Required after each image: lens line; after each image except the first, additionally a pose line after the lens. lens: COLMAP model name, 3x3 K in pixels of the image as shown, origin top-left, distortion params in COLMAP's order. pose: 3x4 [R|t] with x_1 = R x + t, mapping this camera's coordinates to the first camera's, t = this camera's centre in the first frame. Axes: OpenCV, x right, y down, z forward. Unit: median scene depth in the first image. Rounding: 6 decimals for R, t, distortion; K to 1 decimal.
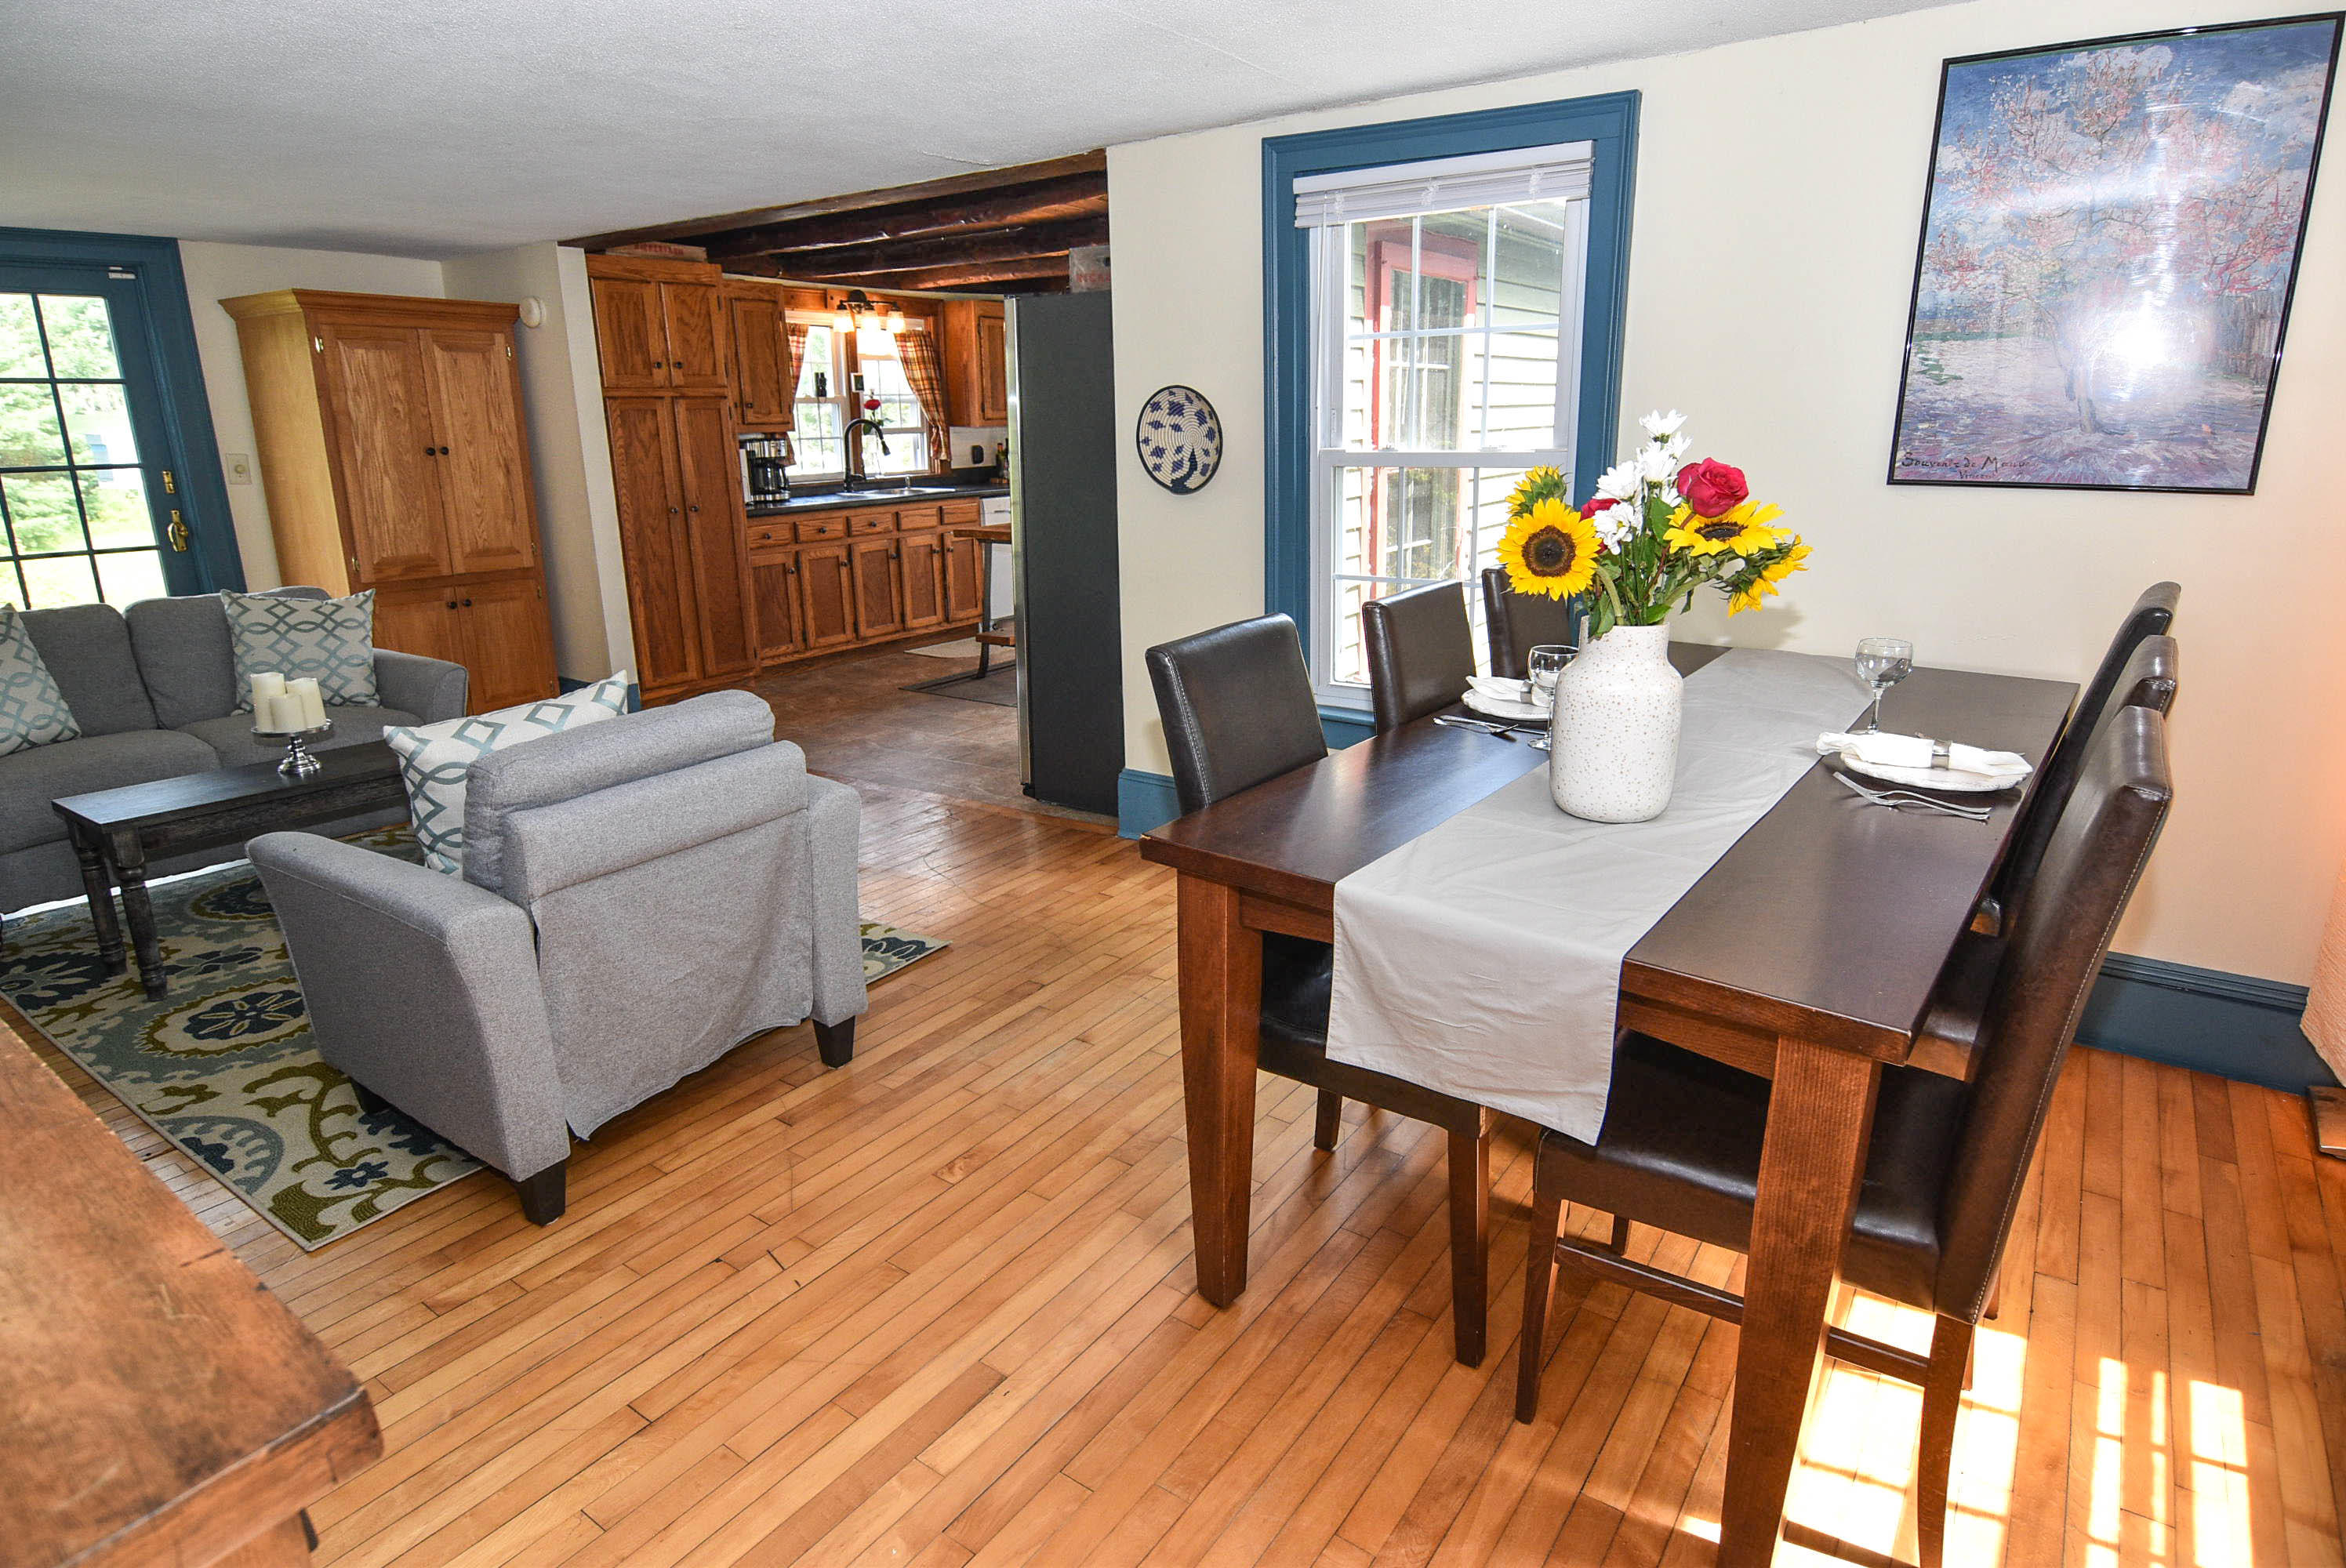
lens RADIAL K [[1273.9, 0, 1173.0], [0, 1273.9, 784.0], [0, 0, 1]] dist [0.000526, -0.000197]
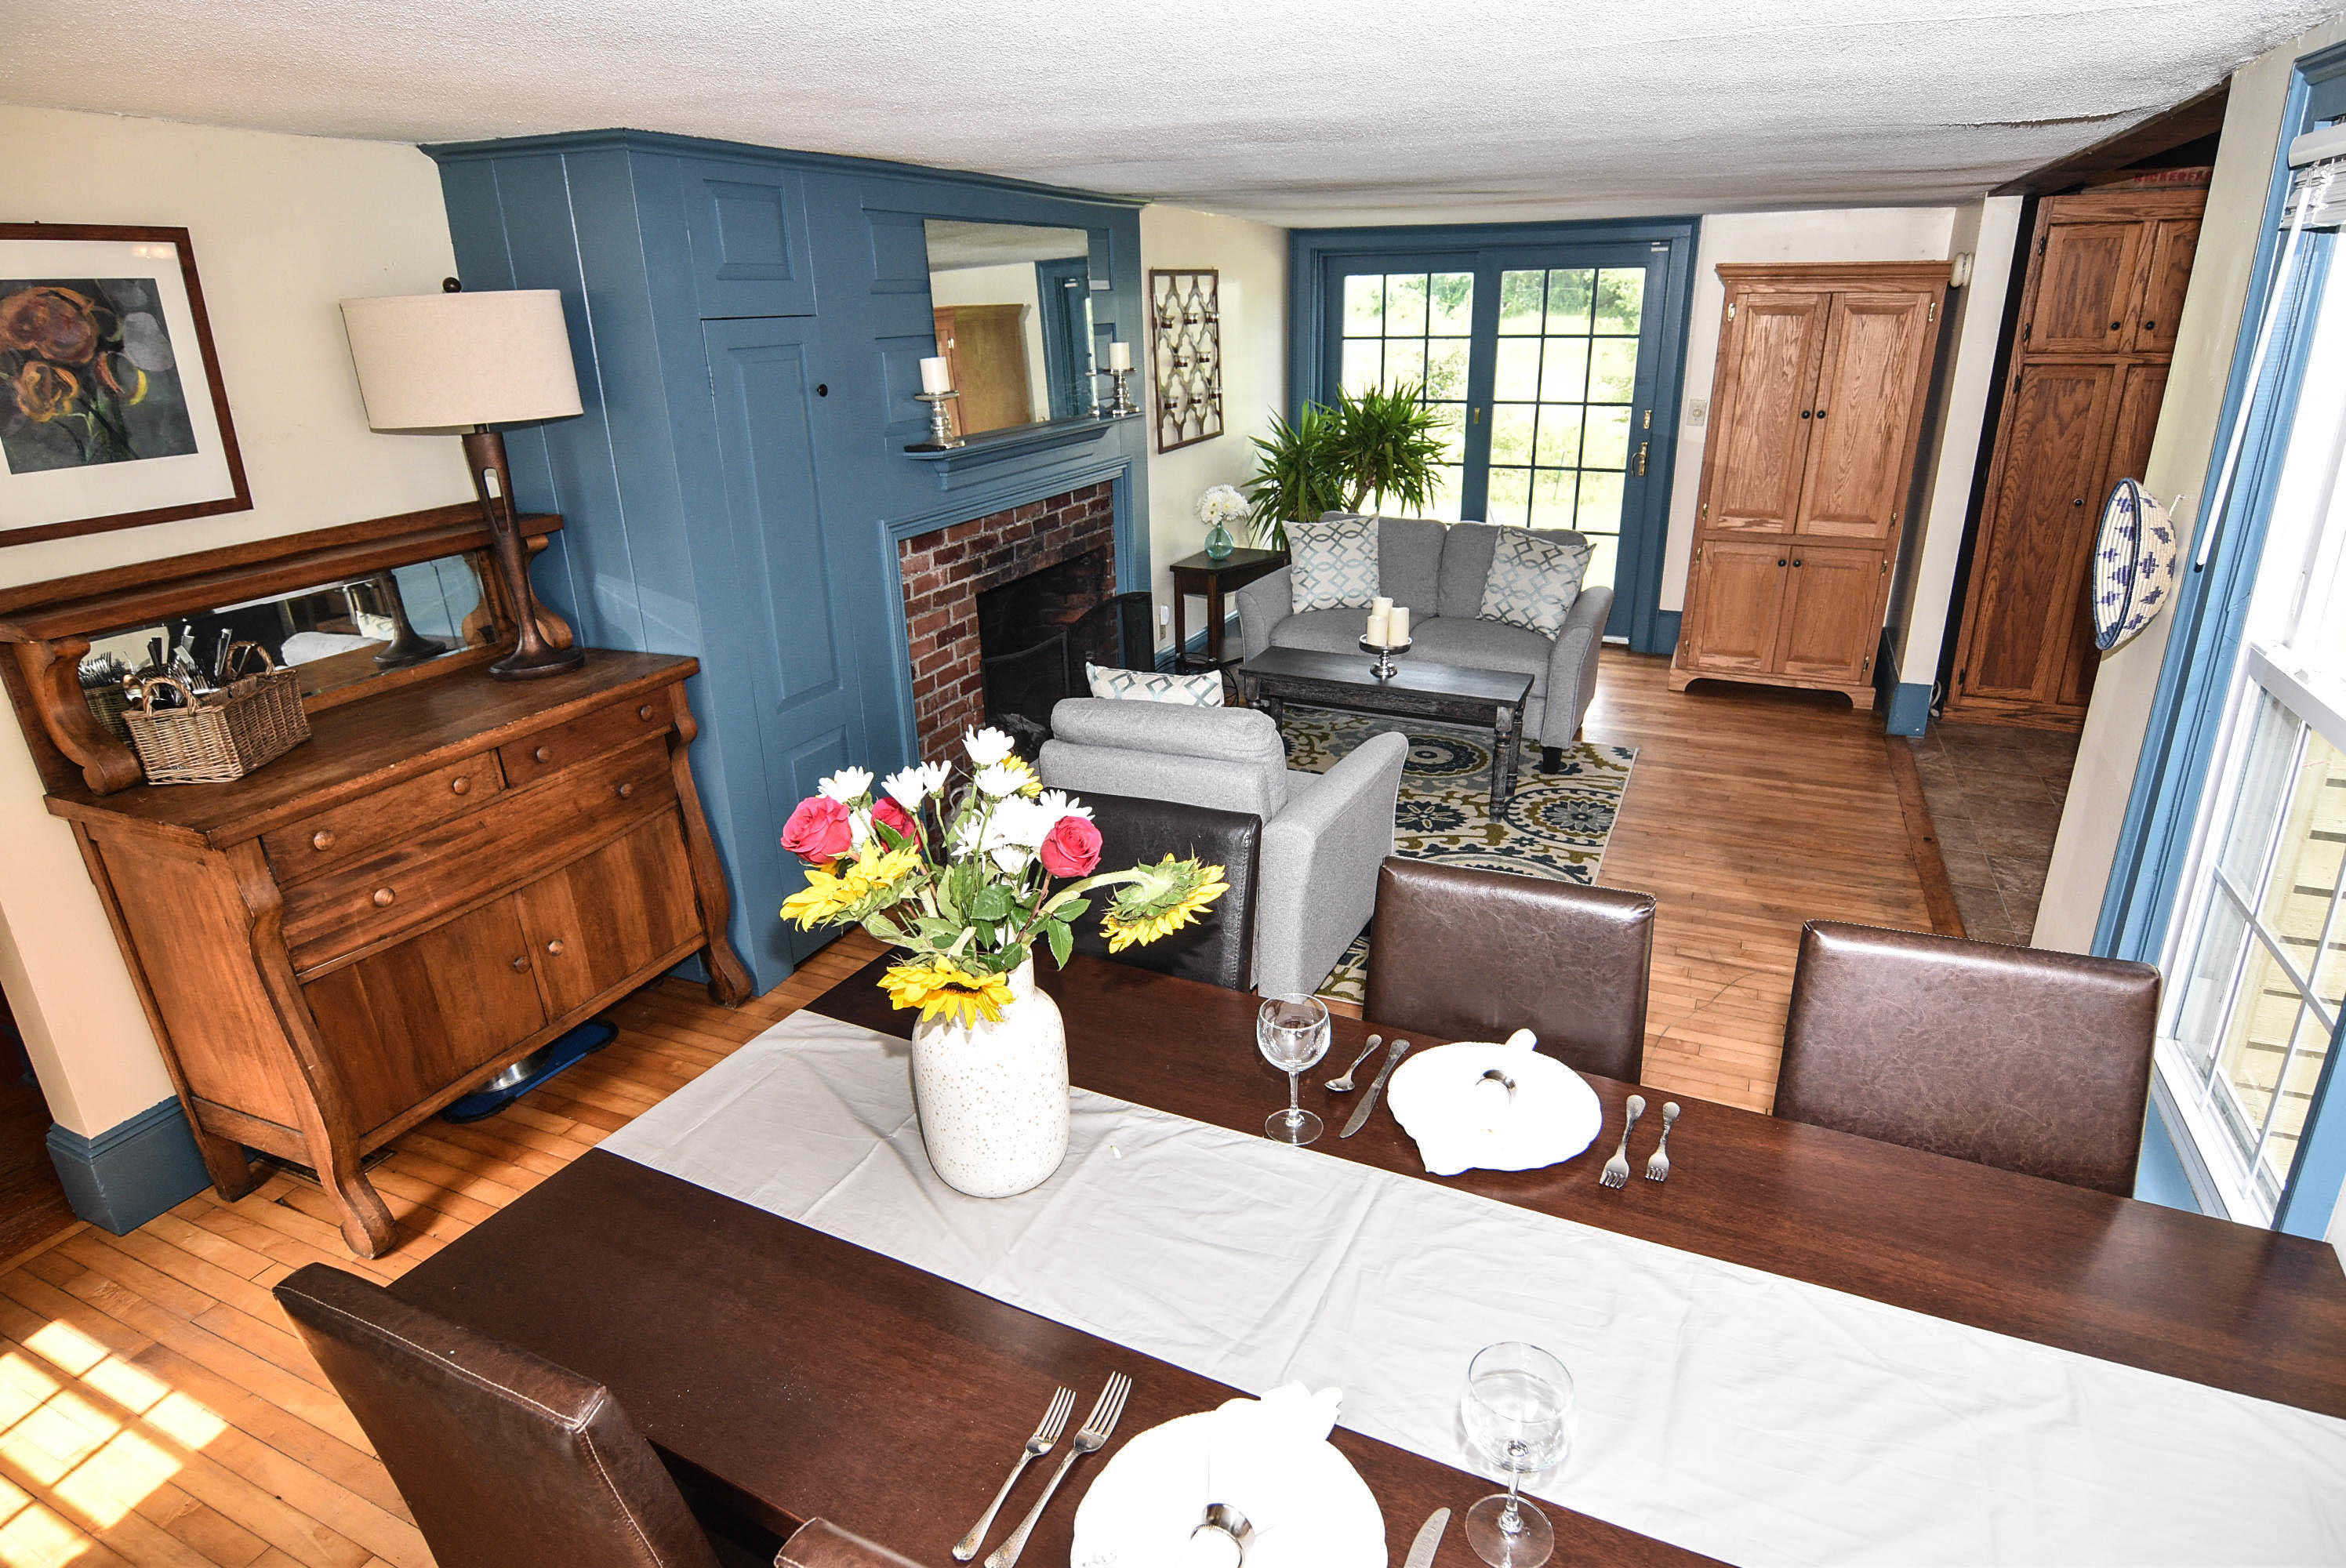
lens RADIAL K [[1273.9, 0, 1173.0], [0, 1273.9, 784.0], [0, 0, 1]] dist [0.000526, -0.000197]
pose [[0.193585, 0.354938, -0.914628, 0.357379], [-0.271352, 0.915266, 0.297752, -0.154039], [0.942811, 0.190546, 0.273495, 0.293333]]
